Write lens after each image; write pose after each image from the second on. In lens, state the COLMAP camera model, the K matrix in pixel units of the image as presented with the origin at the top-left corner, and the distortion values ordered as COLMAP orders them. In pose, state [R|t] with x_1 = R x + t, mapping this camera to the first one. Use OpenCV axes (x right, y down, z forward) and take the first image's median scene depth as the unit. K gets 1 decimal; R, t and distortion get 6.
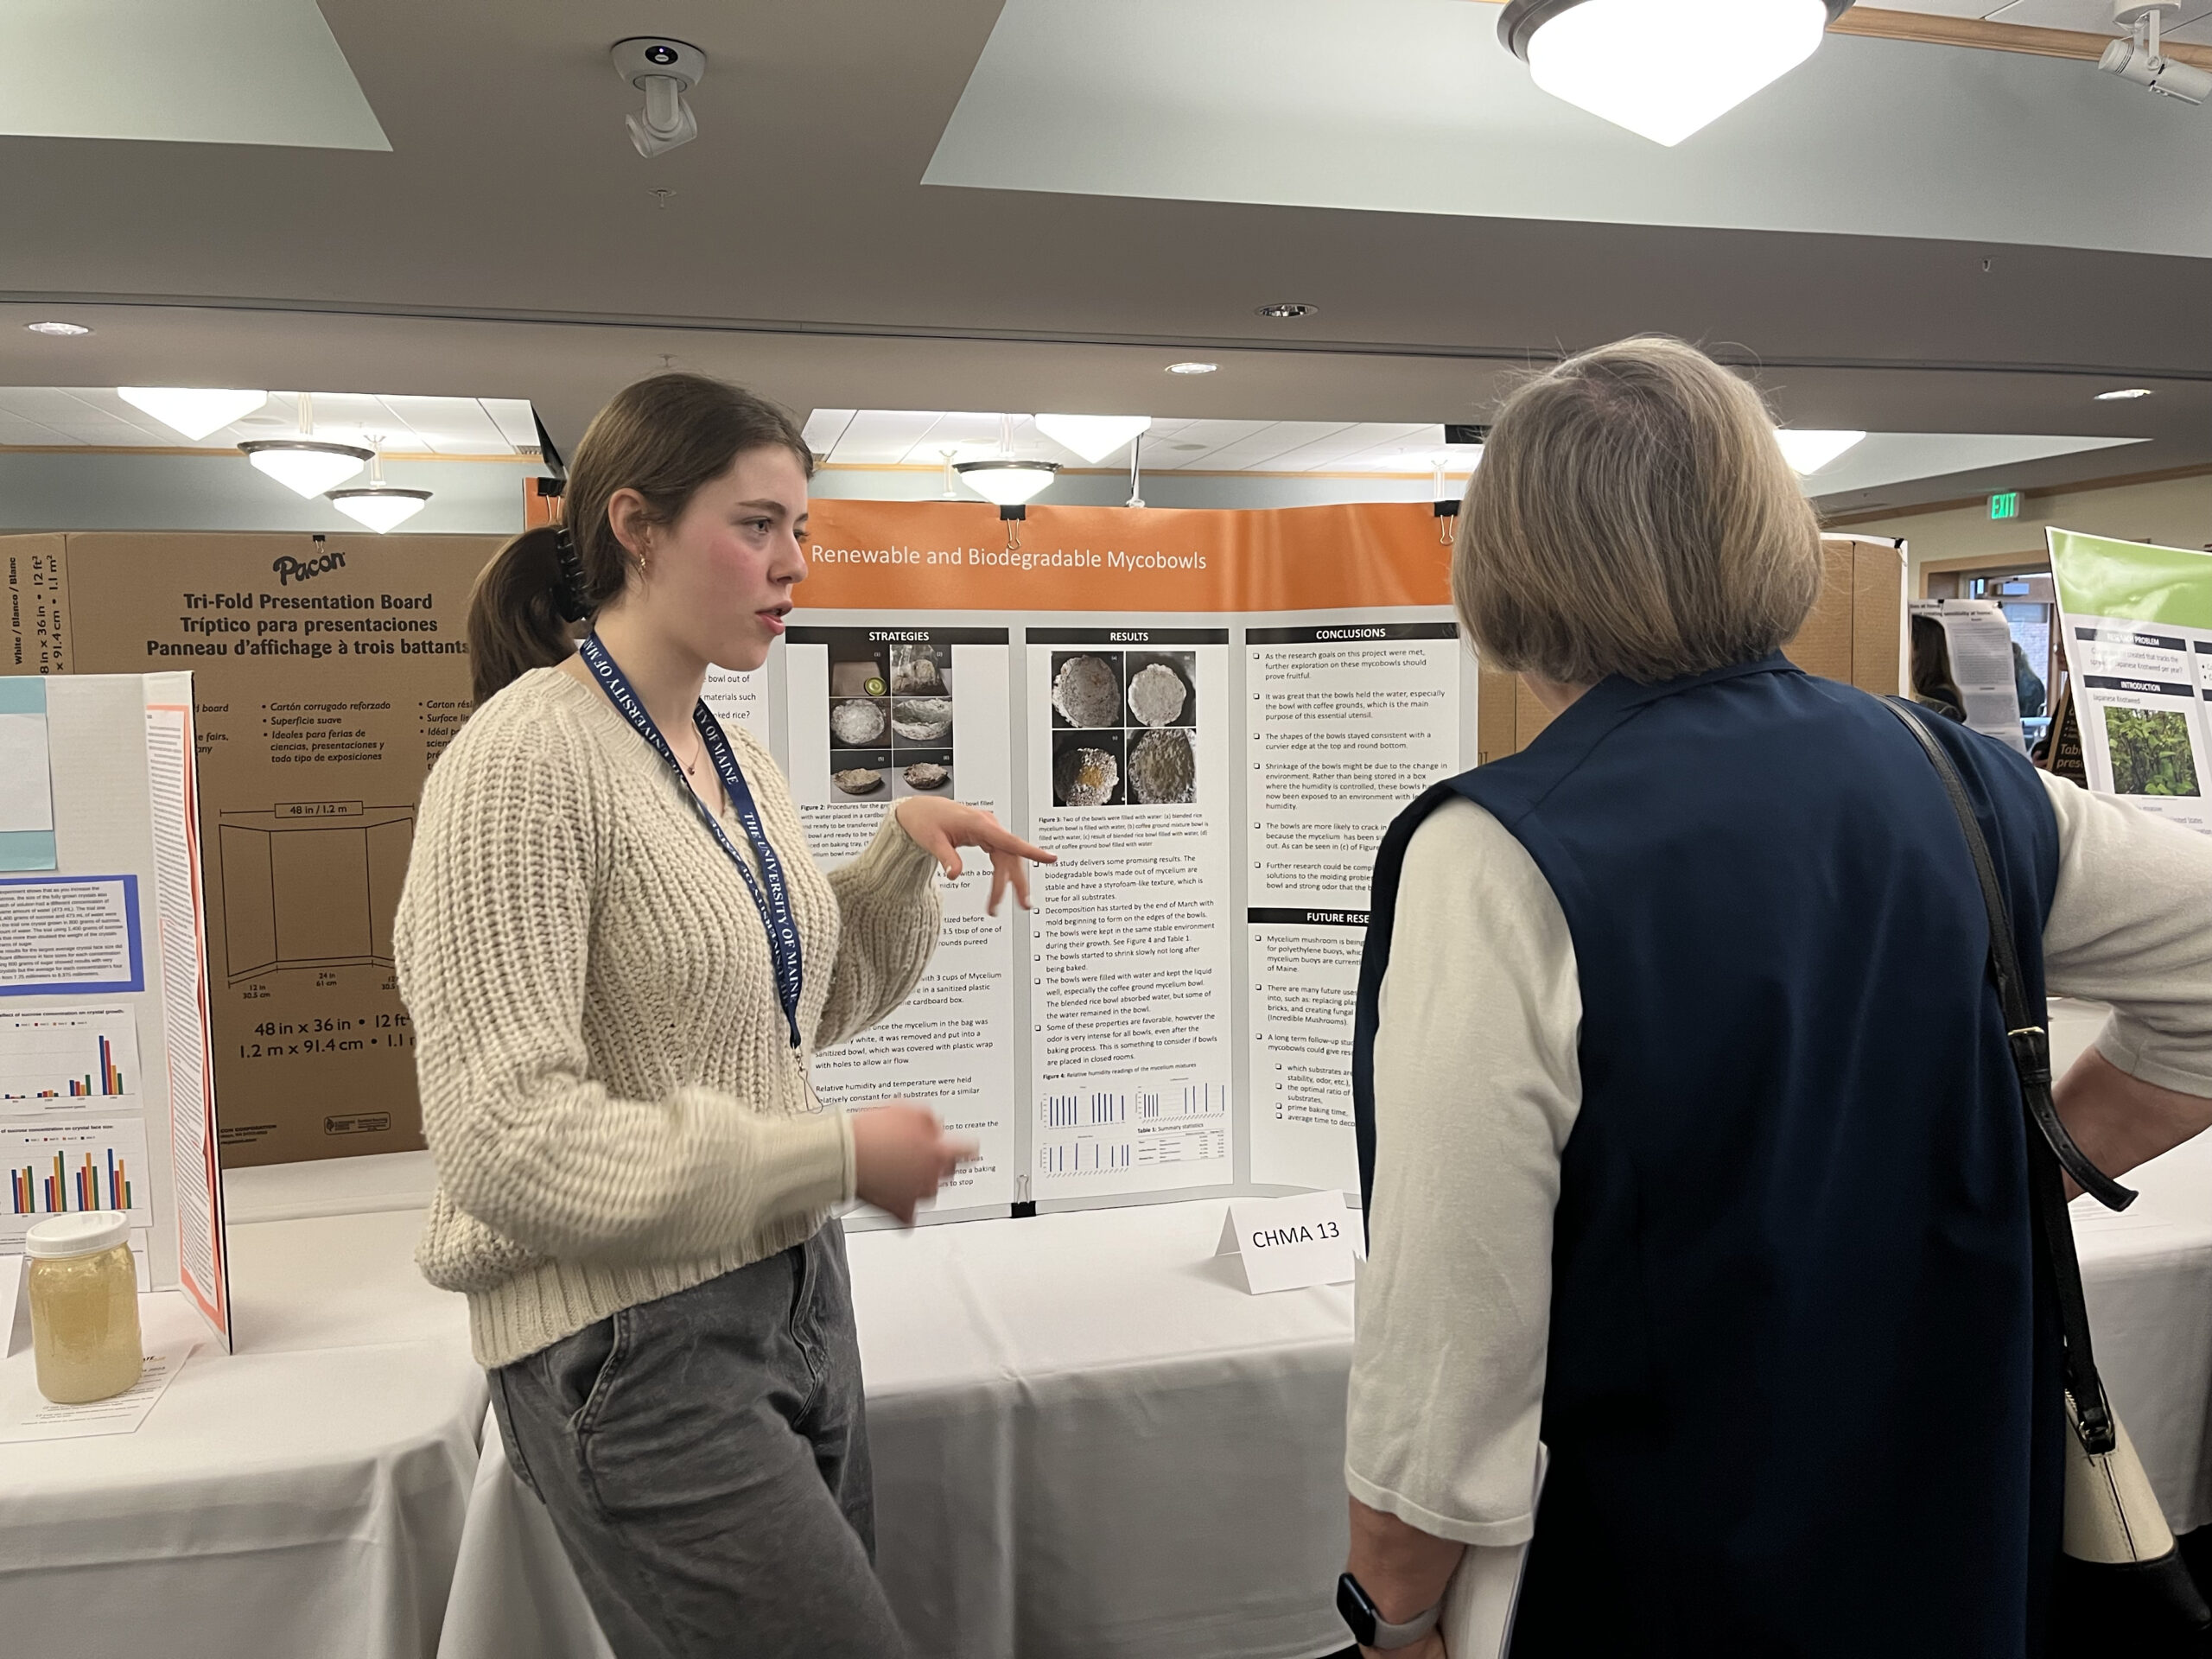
lens RADIAL K [[1647.8, 0, 1110.4], [0, 1647.8, 833.8], [0, 0, 1]] dist [0.084462, -0.123398]
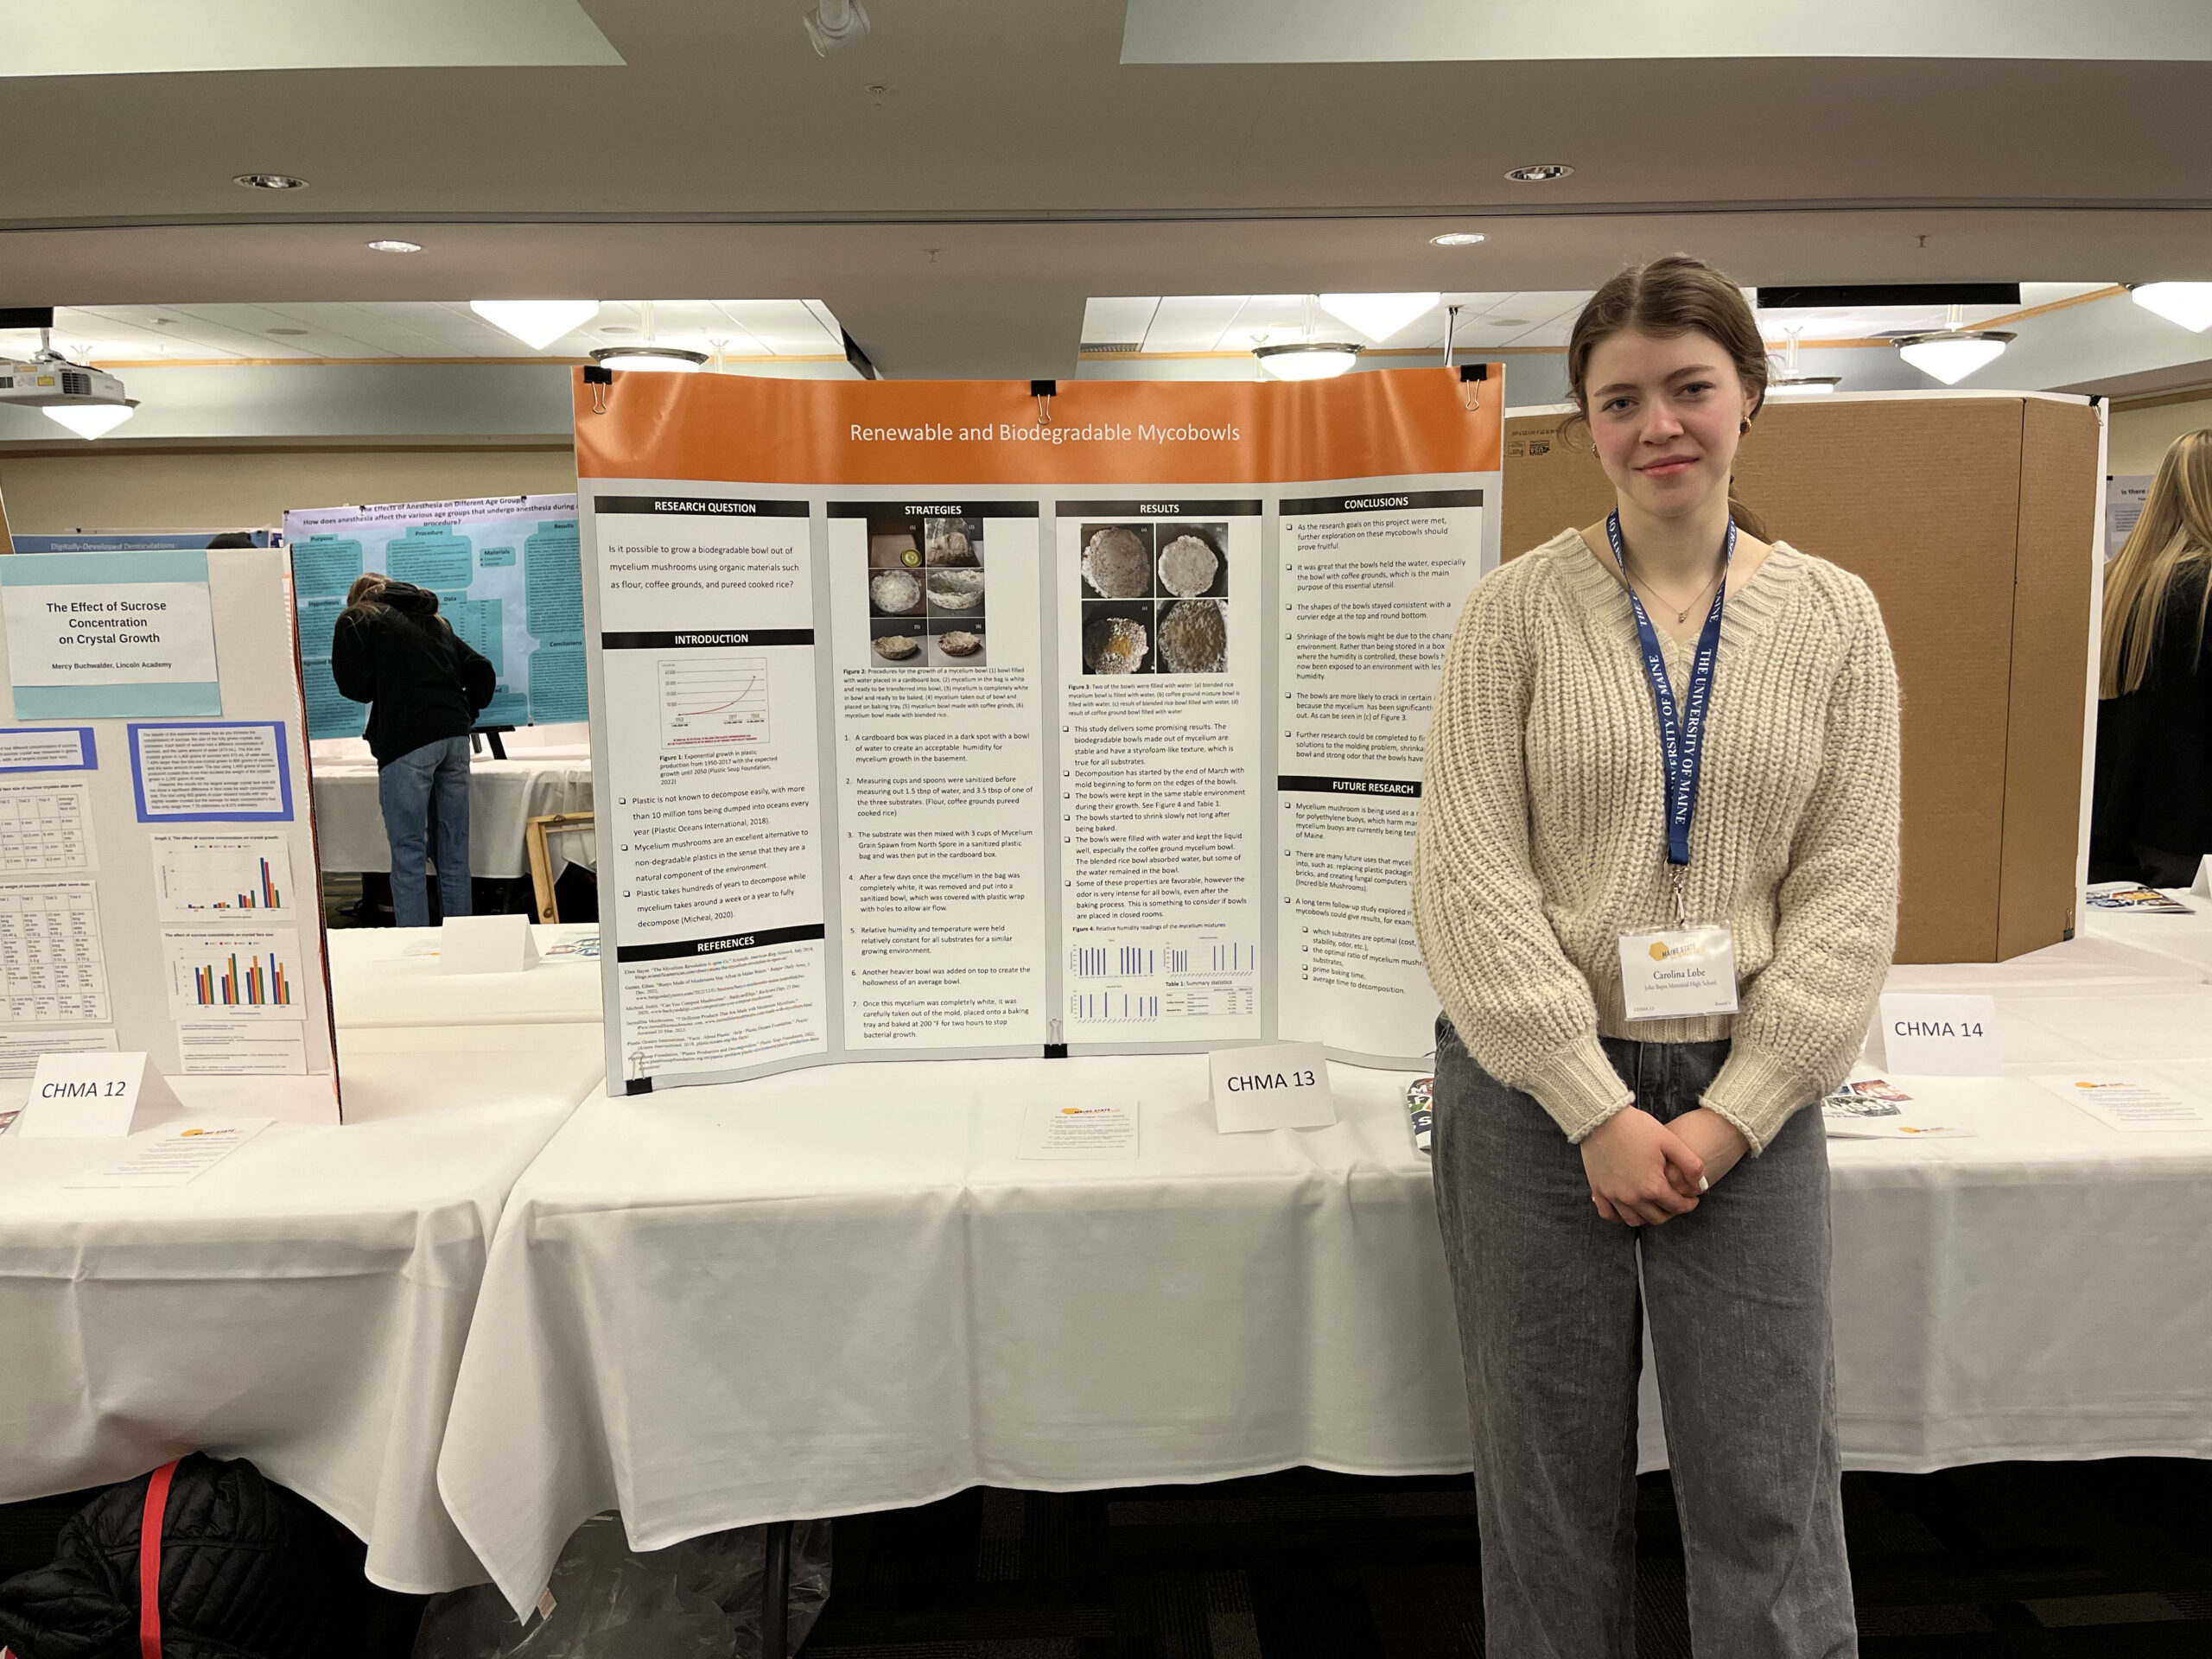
lens RADIAL K [[1633.5, 0, 1105.7], [0, 1633.5, 857.6], [0, 0, 1]] dist [0.082381, -0.099615]
pose [[0.980389, 0.029885, -0.194795, 0.184248], [-0.014531, 0.996706, 0.079782, 0.016482], [0.196538, -0.075387, 0.977594, -0.024442]]
